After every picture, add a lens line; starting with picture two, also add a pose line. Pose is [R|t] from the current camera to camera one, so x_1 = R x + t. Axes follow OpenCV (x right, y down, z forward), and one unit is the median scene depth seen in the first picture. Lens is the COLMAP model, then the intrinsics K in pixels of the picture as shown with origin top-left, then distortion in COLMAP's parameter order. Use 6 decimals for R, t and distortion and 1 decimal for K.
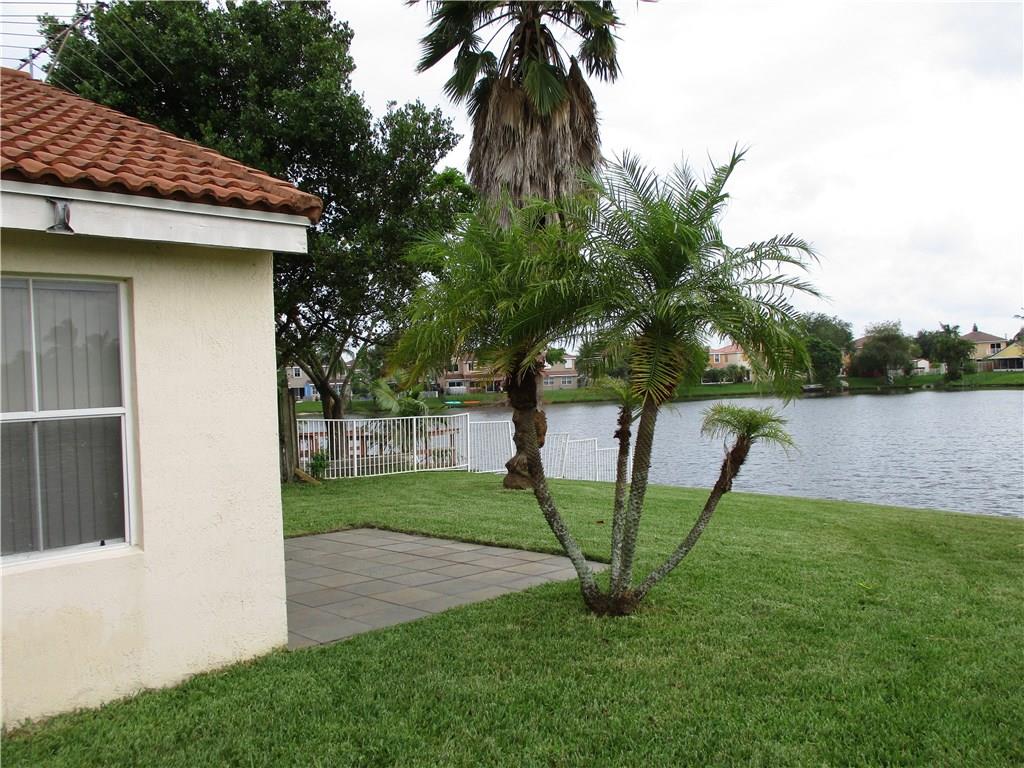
lens RADIAL K [[840.9, 0, 512.7], [0, 840.9, 384.5], [0, 0, 1]] dist [-0.017183, 0.011743]
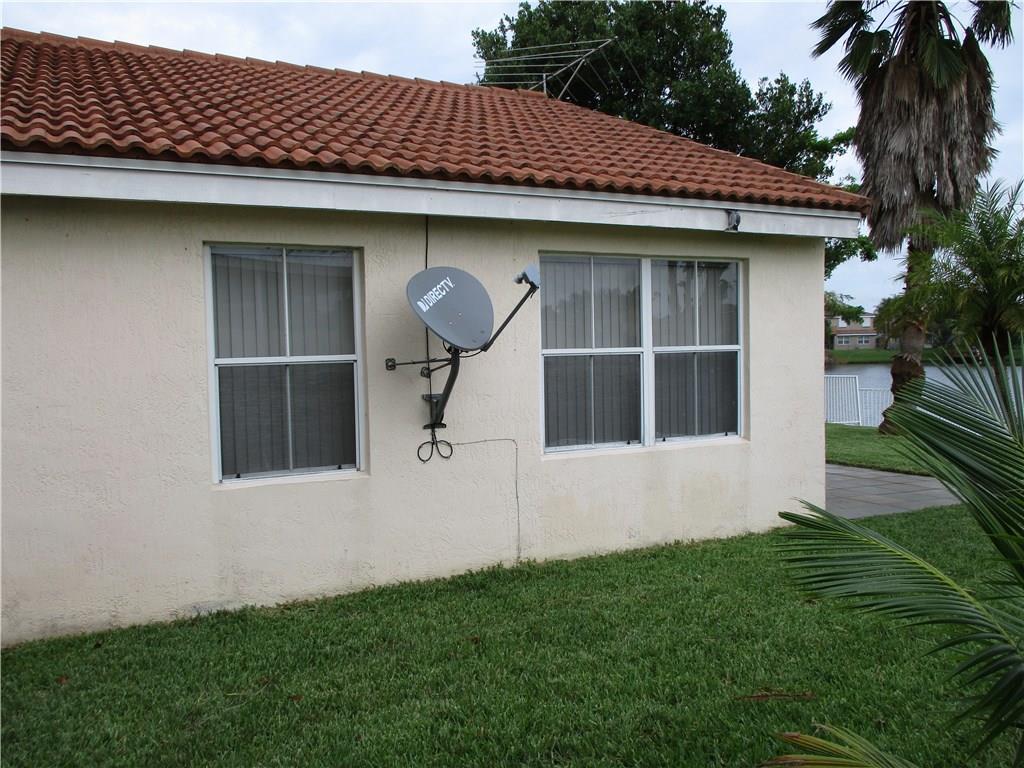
lens RADIAL K [[840.9, 0, 512.2], [0, 840.9, 385.8], [0, 0, 1]] dist [-0.017183, 0.011743]
pose [[0.950402, 0.034743, -0.309077, -0.138271], [-0.018292, 0.998265, 0.055967, 0.008052], [0.310485, -0.047537, 0.949389, -0.200719]]
